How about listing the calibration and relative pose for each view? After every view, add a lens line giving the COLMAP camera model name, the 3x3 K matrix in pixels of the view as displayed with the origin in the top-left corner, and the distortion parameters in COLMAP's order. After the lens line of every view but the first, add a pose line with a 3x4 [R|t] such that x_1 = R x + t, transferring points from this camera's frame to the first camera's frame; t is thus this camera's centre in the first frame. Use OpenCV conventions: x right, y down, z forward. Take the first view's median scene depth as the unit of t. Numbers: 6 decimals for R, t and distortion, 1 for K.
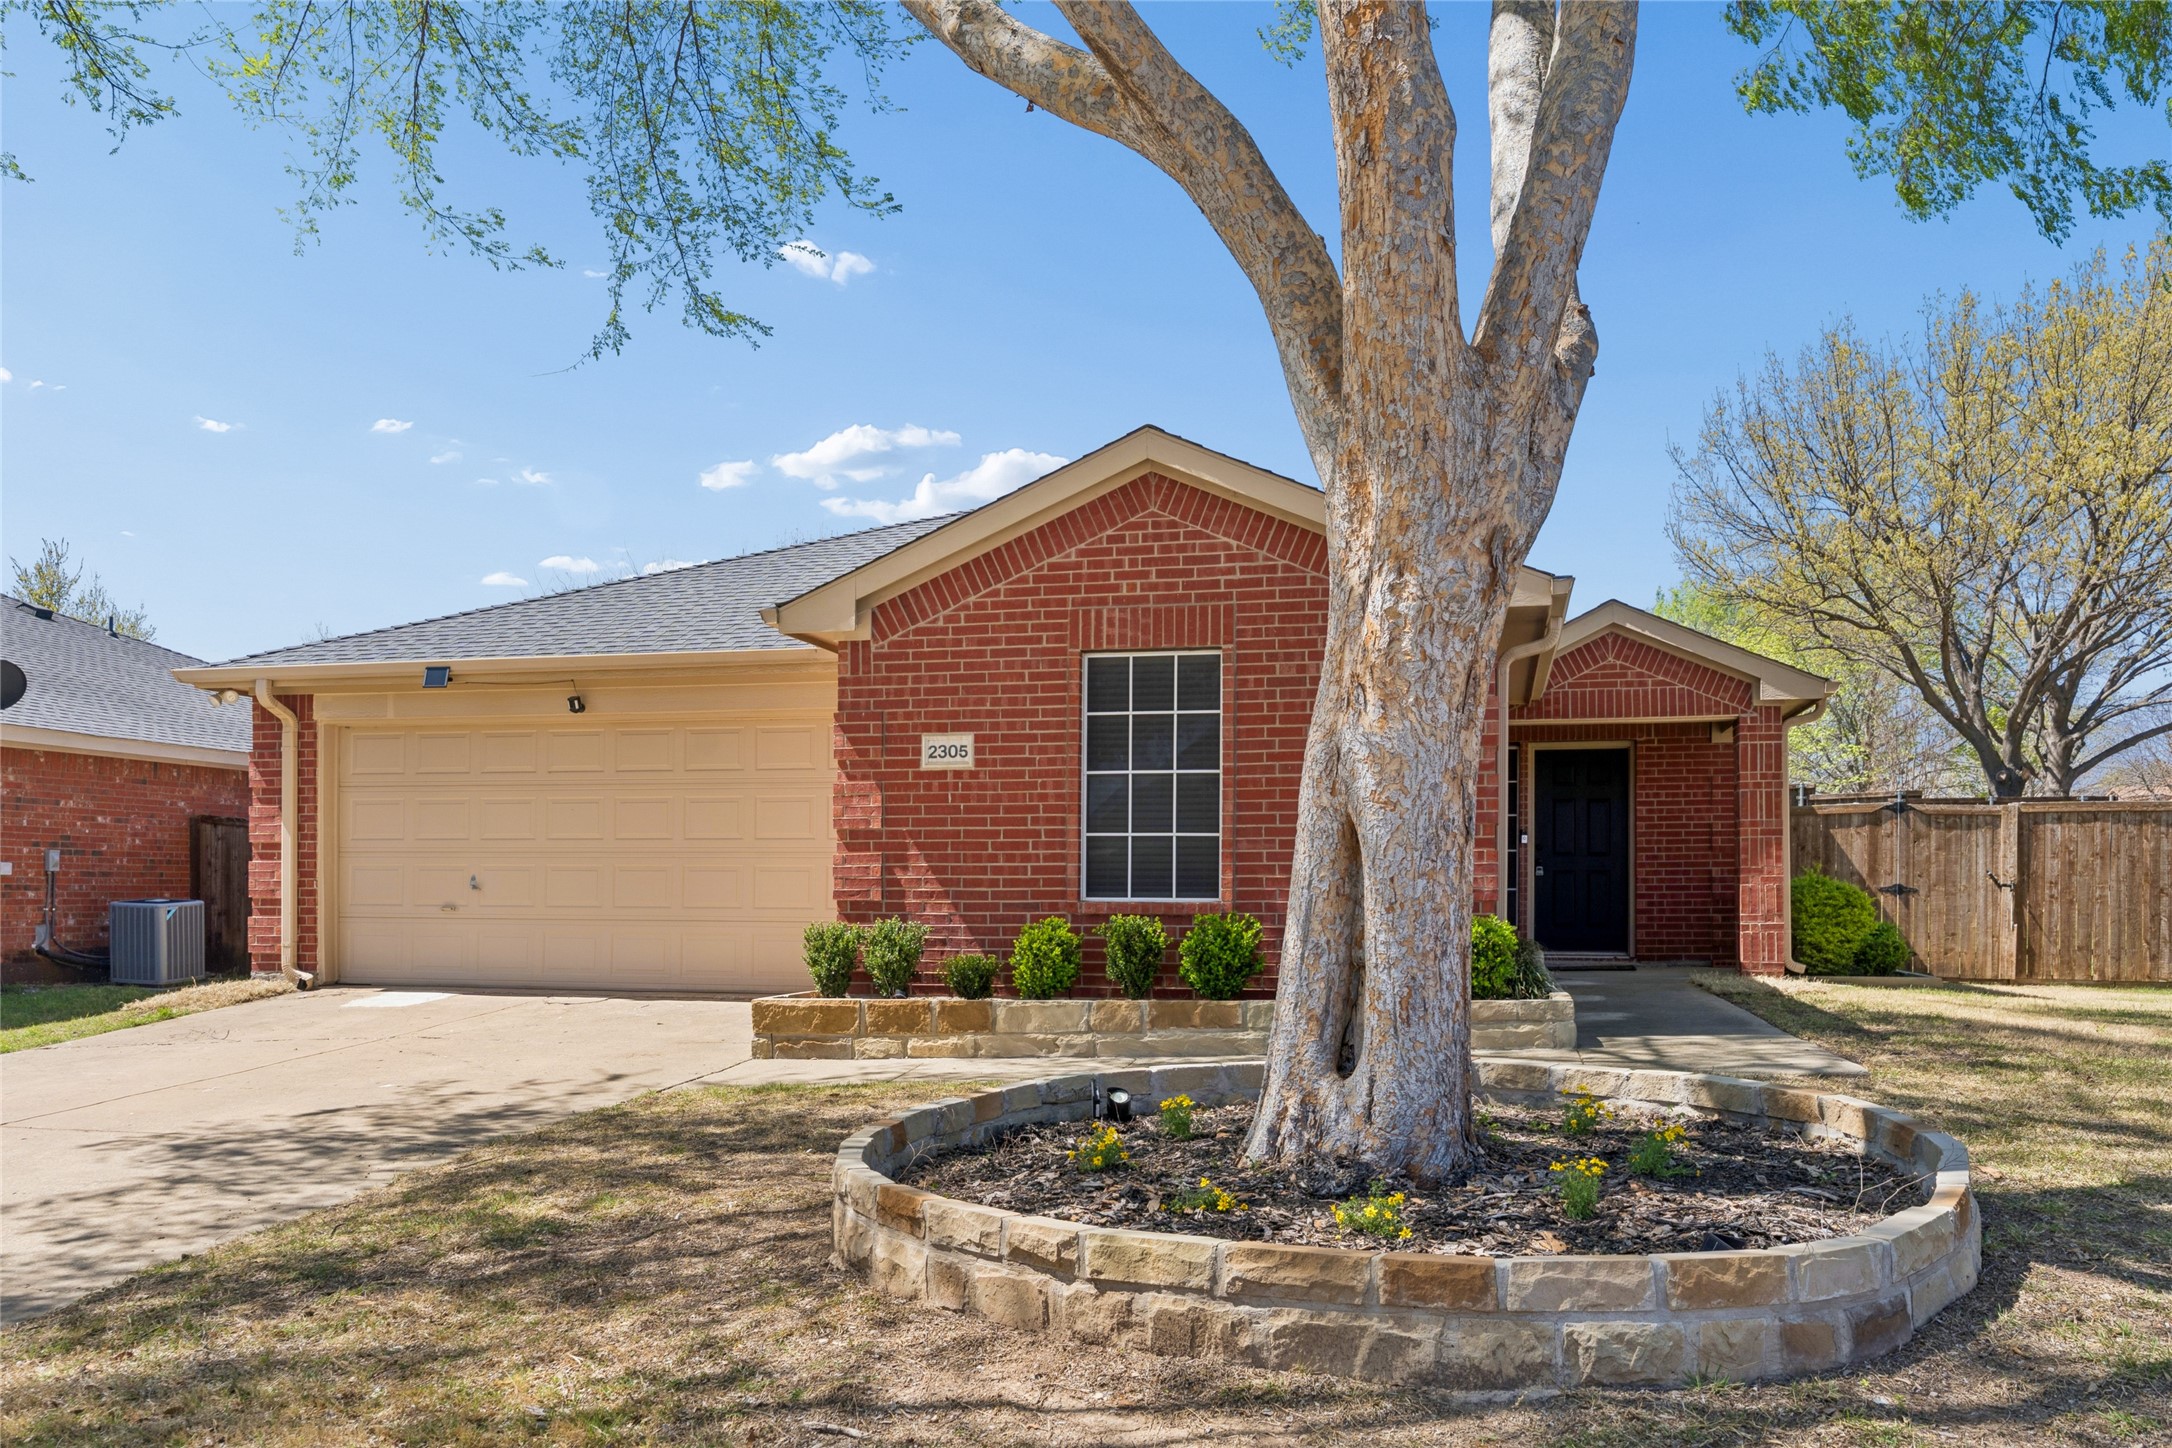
lens RADIAL K [[1753.7, 0, 1086.1], [0, 1753.7, 750.6], [0, 0, 1]] dist [0.003584, -0.001951]
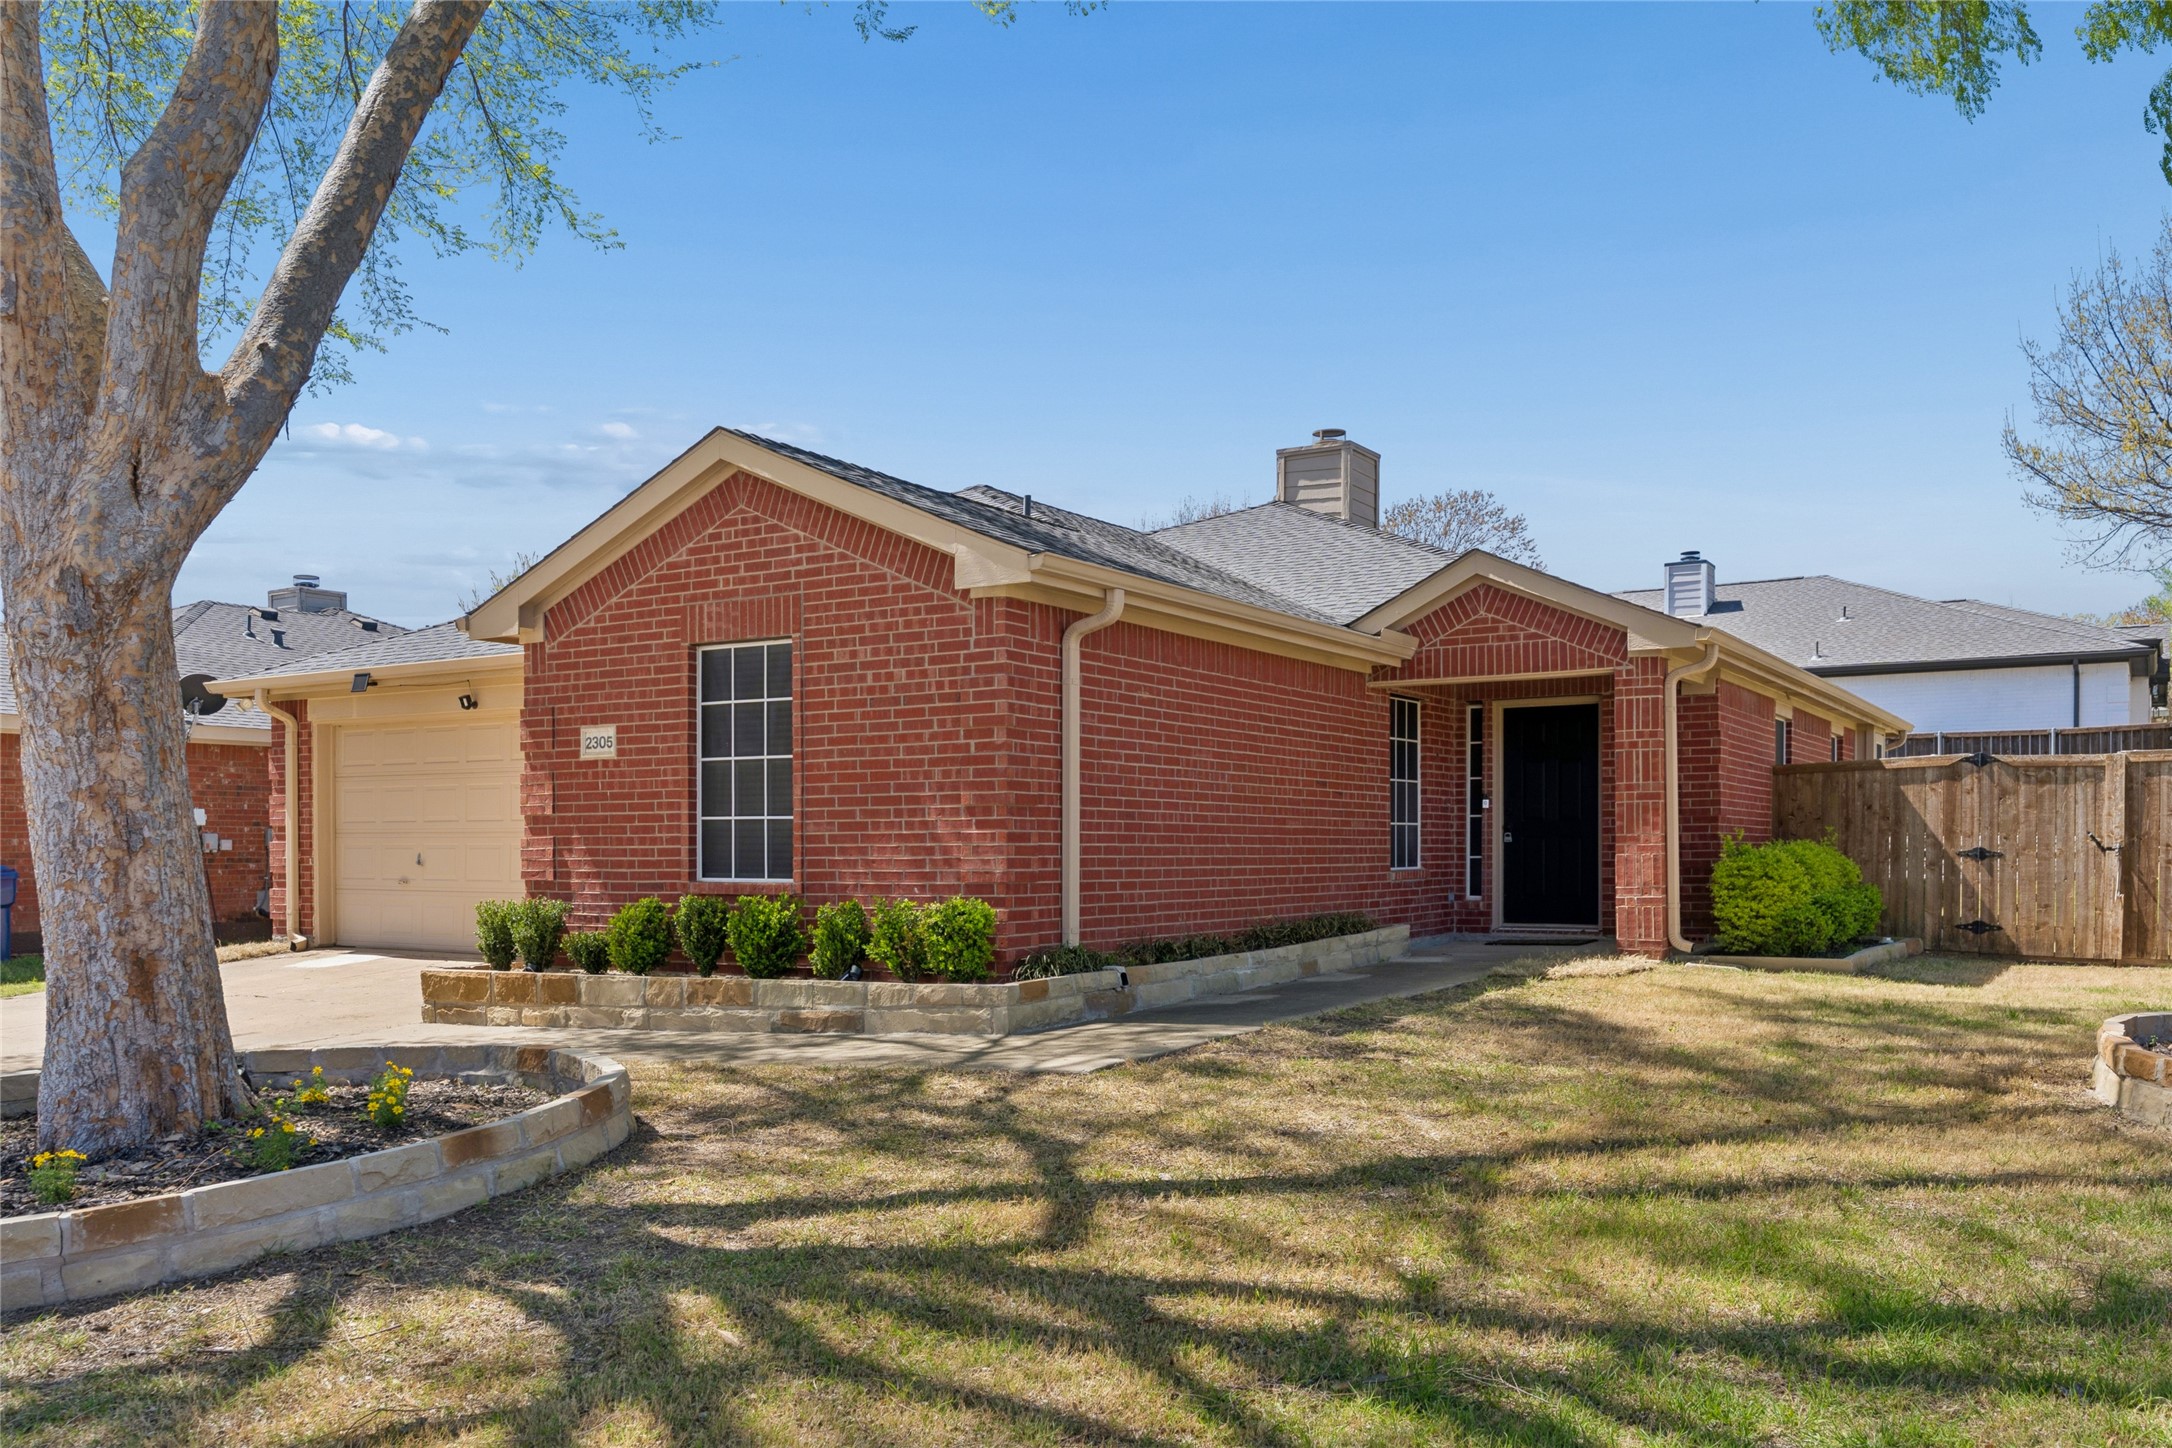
lens RADIAL K [[1736.2, 0, 1086.0], [0, 1736.2, 724.0], [0, 0, 1]] dist [-0.000390, -0.000373]
pose [[0.947938, -0.028684, -0.317159, 0.543208], [0.032322, 0.999458, 0.006212, -0.007770], [0.316809, -0.016140, 0.948352, 0.081973]]
